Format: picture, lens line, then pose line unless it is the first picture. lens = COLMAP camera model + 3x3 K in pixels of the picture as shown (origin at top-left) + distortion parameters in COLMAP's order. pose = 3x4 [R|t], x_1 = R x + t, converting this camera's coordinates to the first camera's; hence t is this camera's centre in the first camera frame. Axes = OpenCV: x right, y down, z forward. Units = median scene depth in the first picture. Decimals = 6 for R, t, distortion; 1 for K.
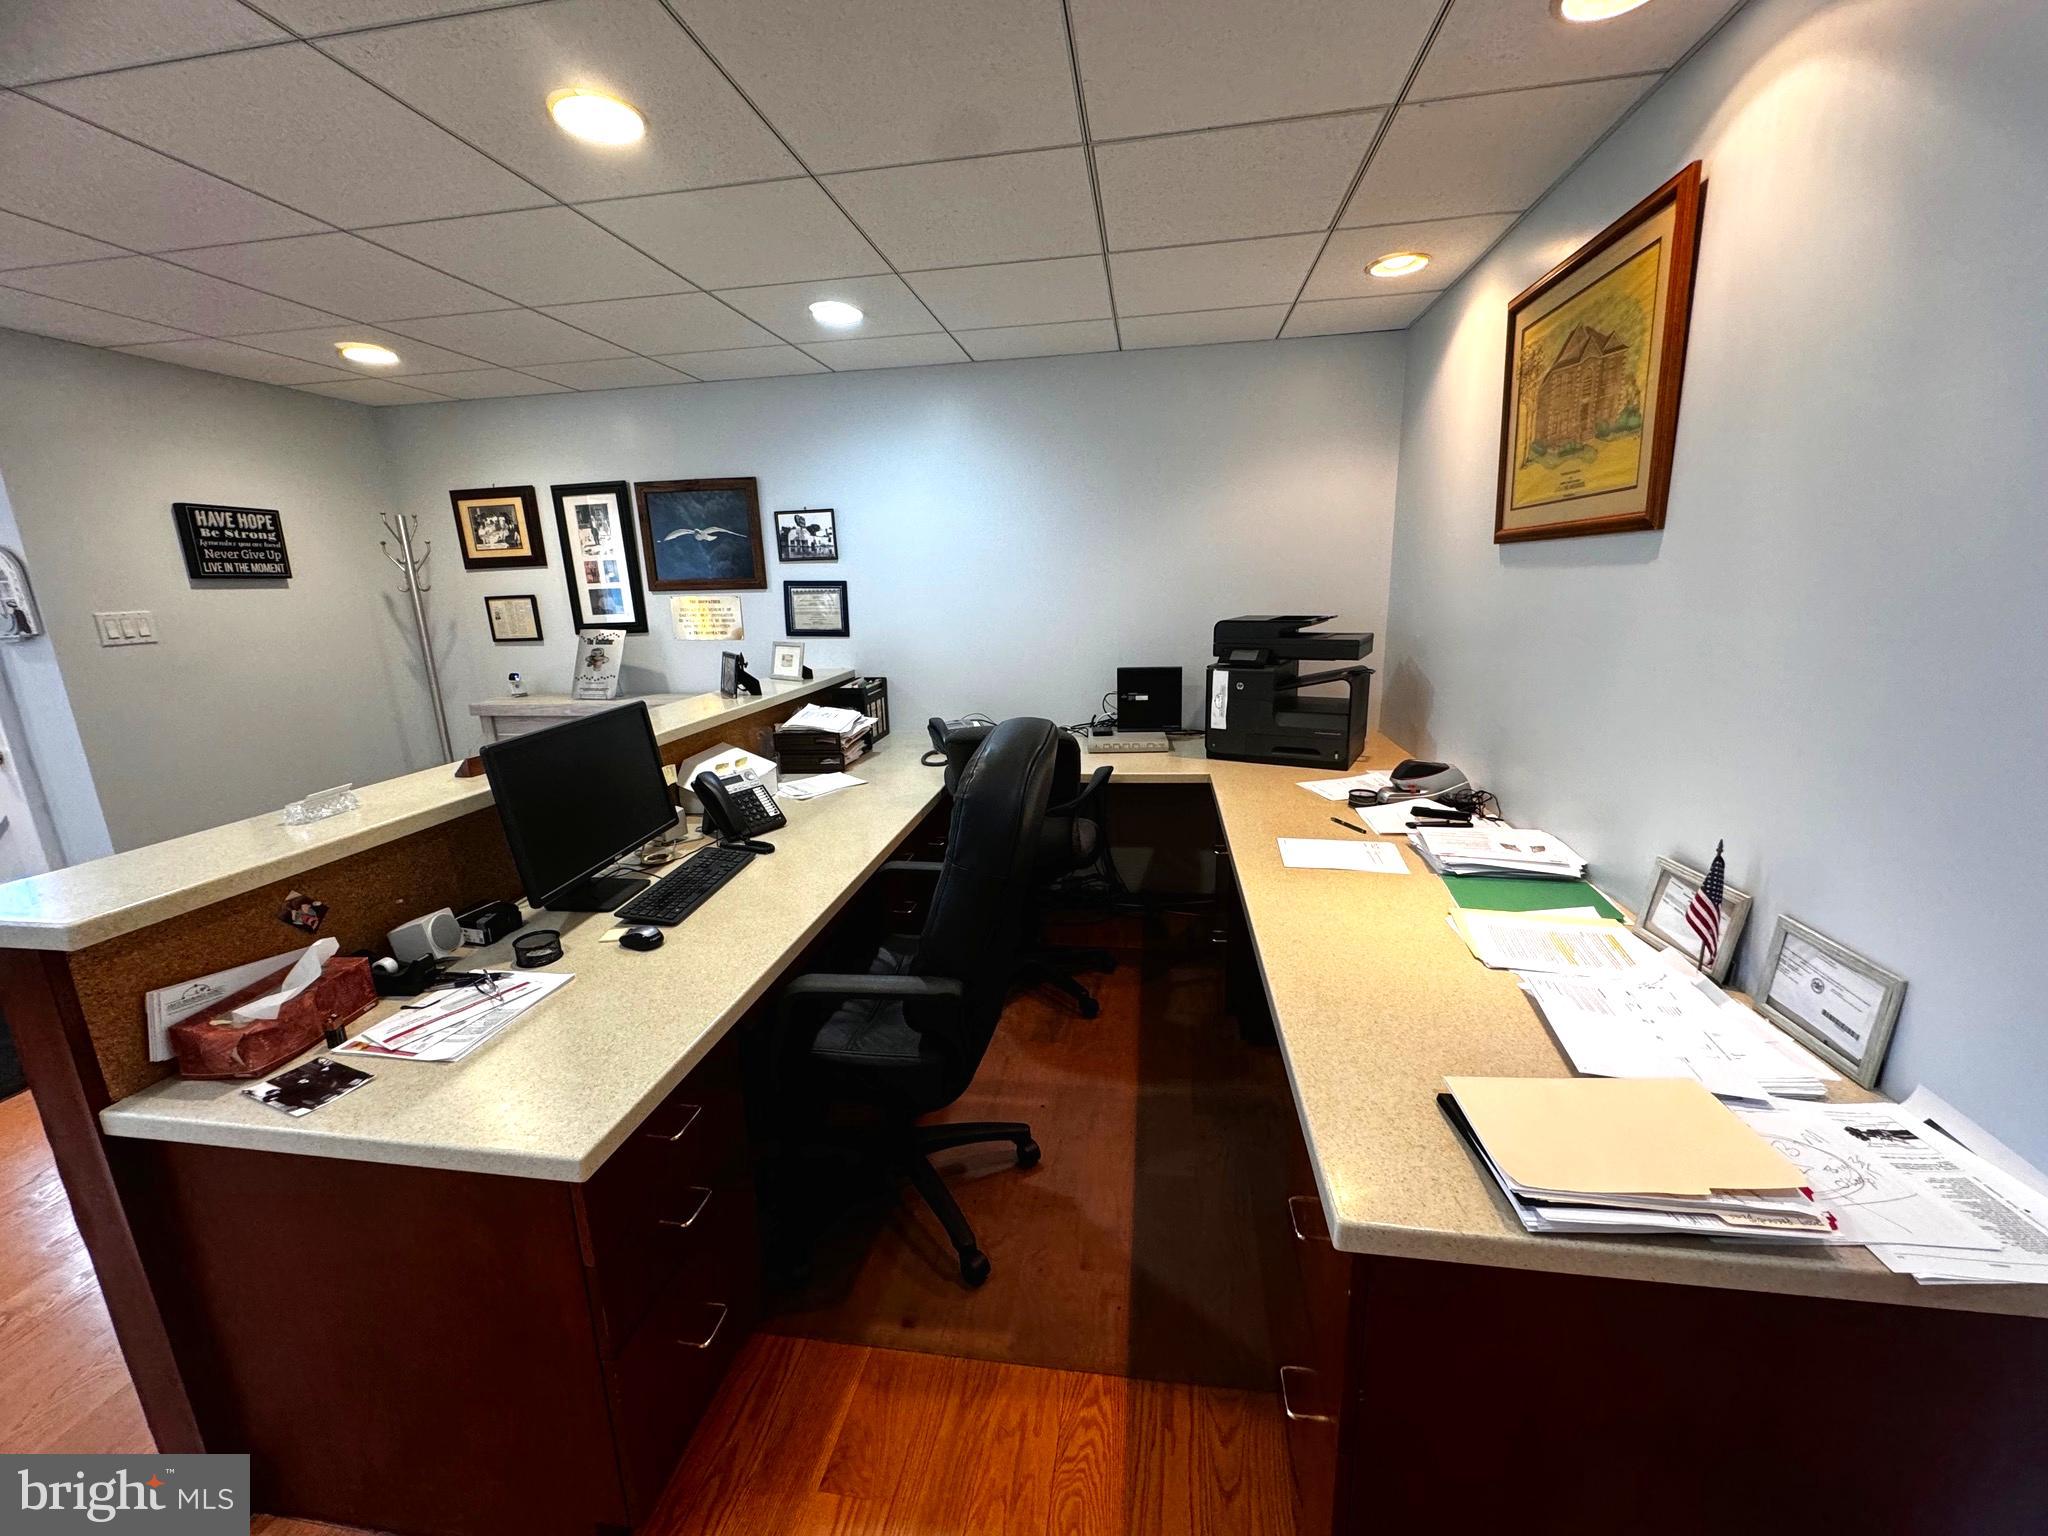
lens RADIAL K [[818.5, 0, 1048.4], [0, 818.5, 732.2], [0, 0, 1]] dist [0.000800, -0.000632]
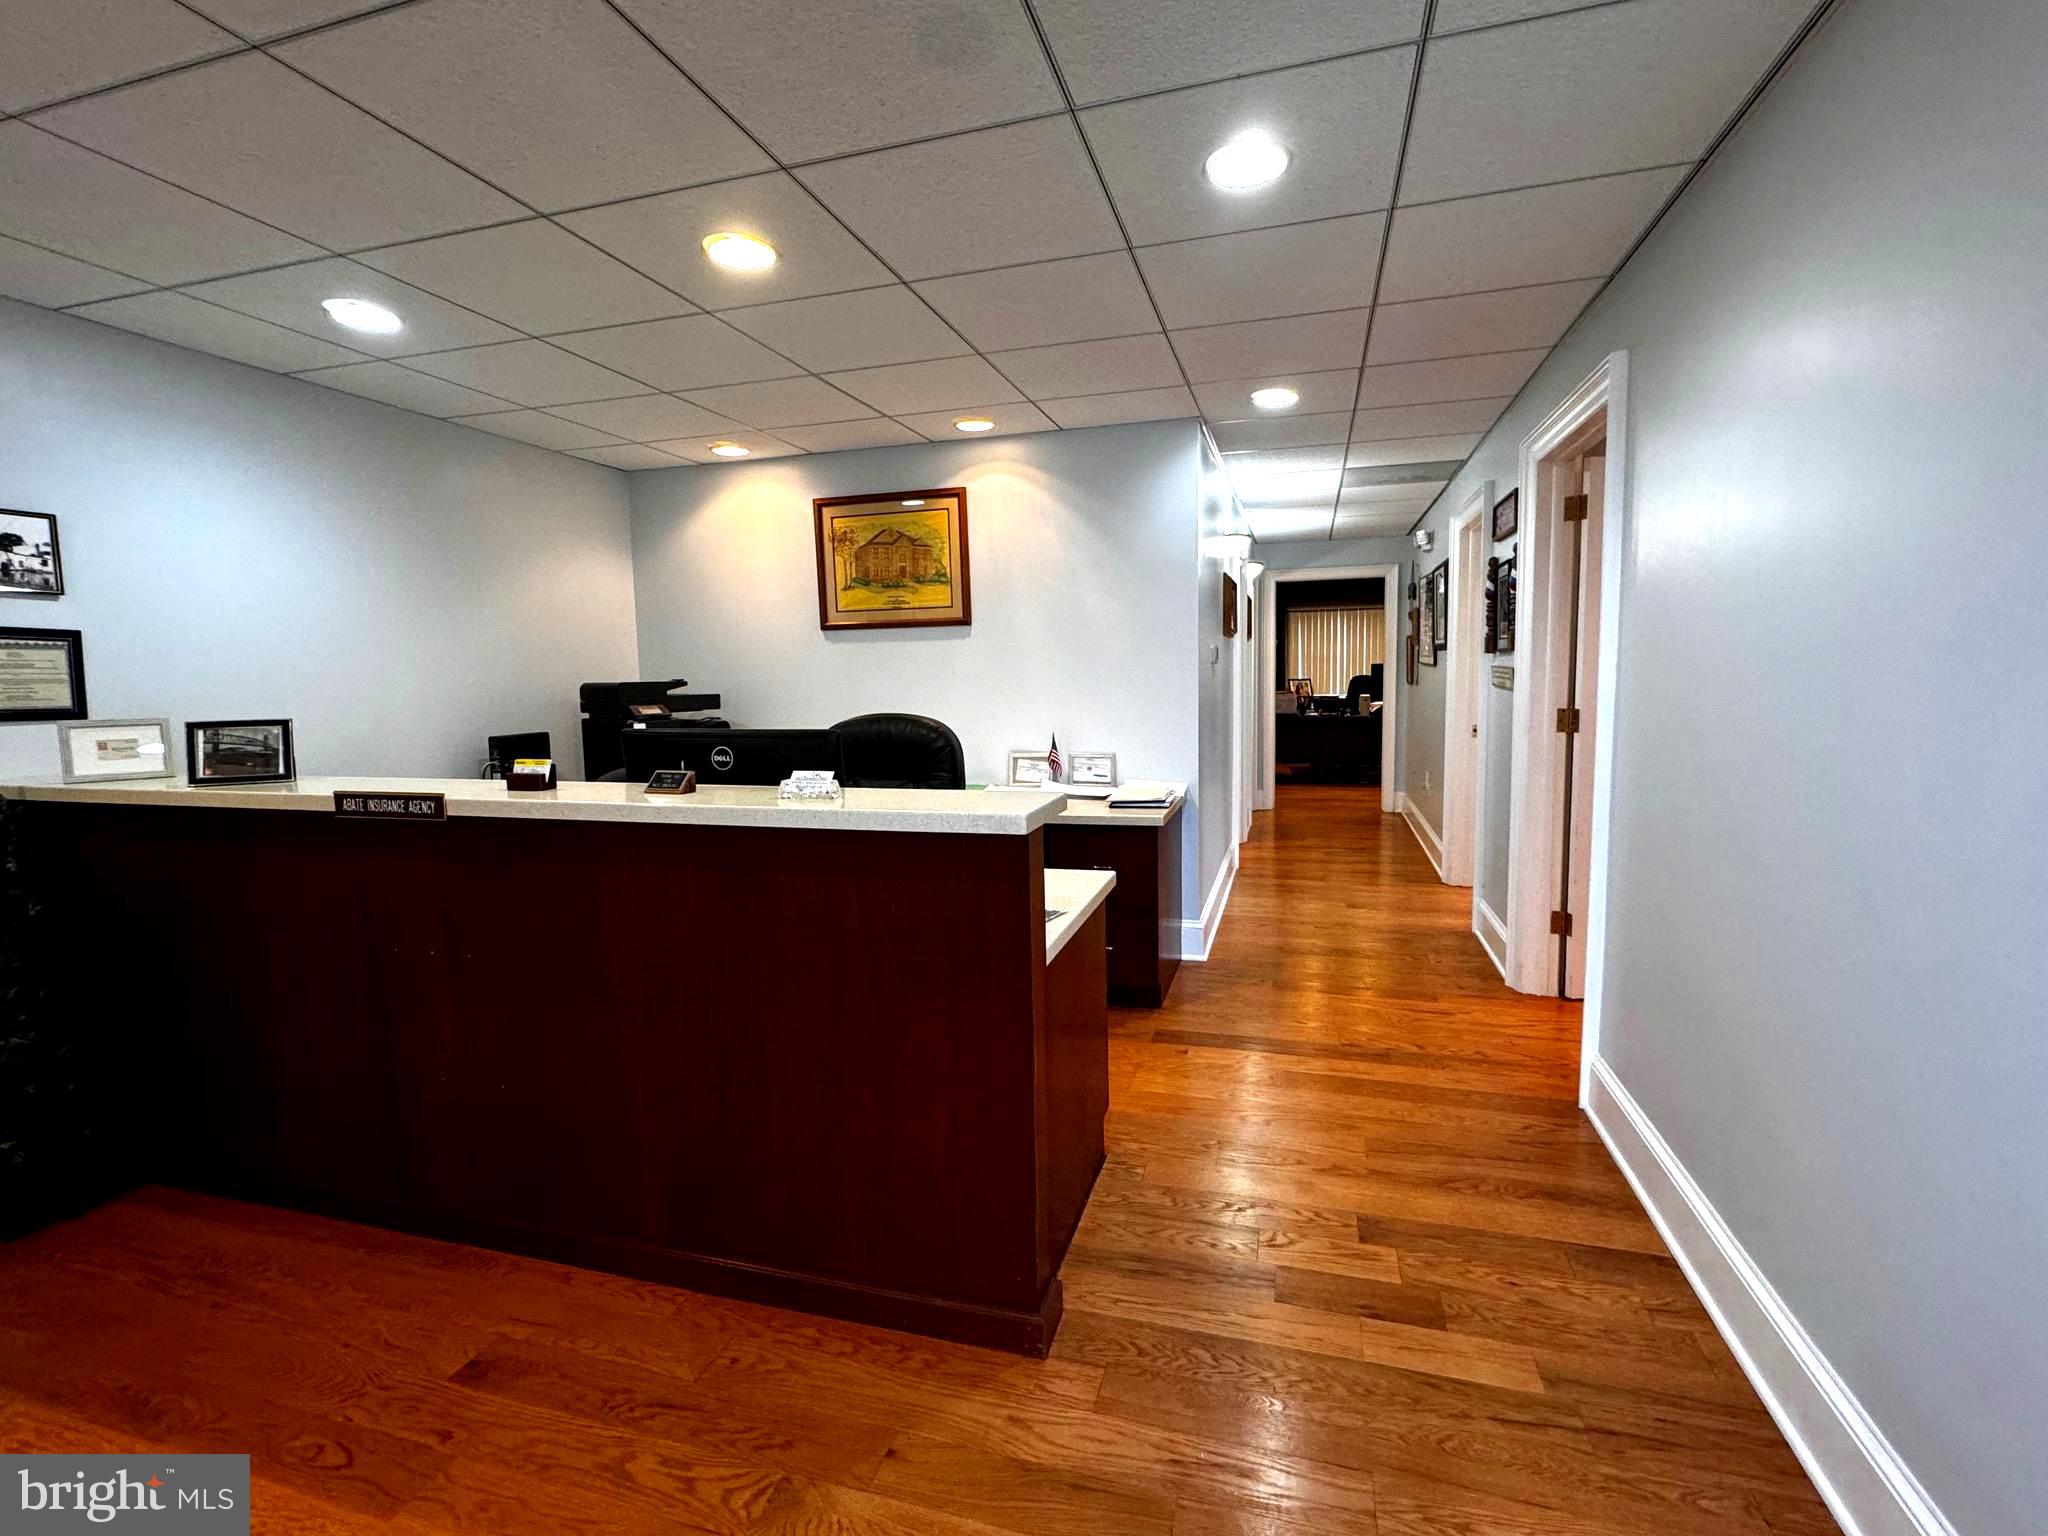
lens RADIAL K [[929.9, 0, 1045.4], [0, 929.9, 753.3], [0, 0, 1]] dist [-0.000509, 0.000971]
pose [[0.128347, -0.061999, 0.989790, -0.890046], [0.205301, 0.978086, 0.034645, 0.034057], [-0.970247, 0.198758, 0.138262, 0.213335]]
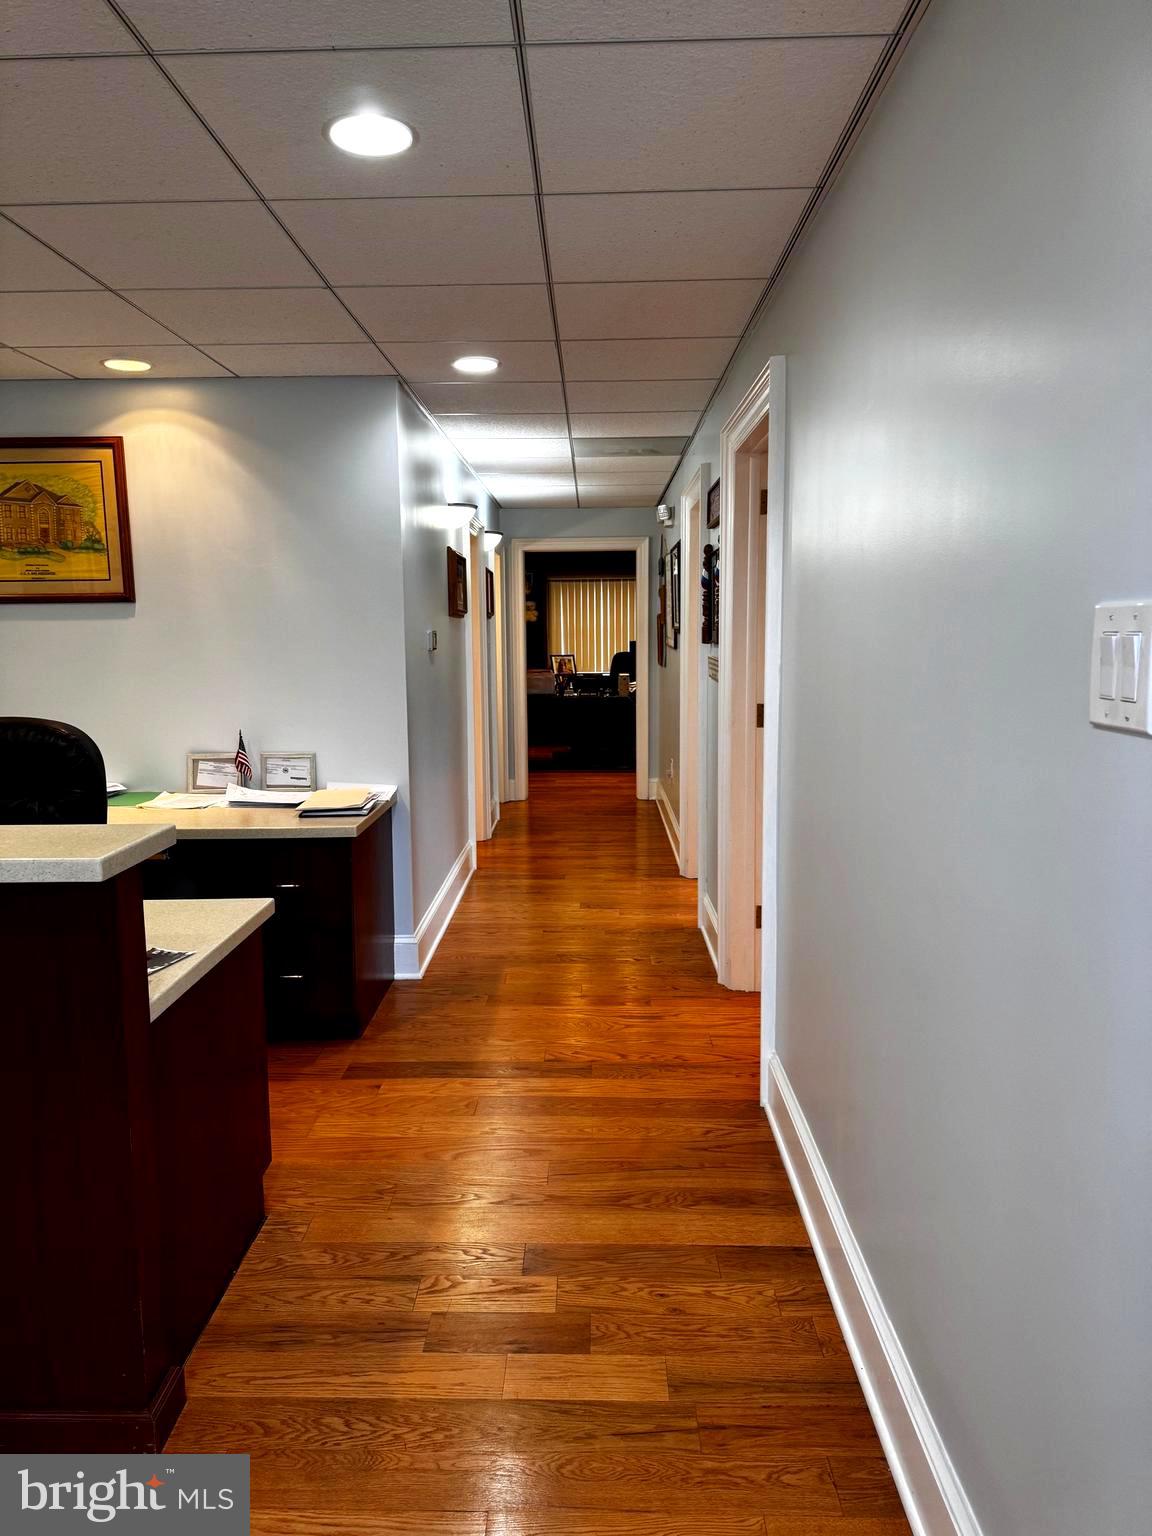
lens RADIAL K [[1053.8, 0, 574.0], [0, 1053.8, 760.9], [0, 0, 1]] dist [0.022943, -0.028734]
pose [[-0.132438, -0.089098, 0.987179, -0.903383], [0.202164, 0.972588, 0.114903, 0.029257], [-0.970356, 0.214789, -0.110796, 0.173386]]
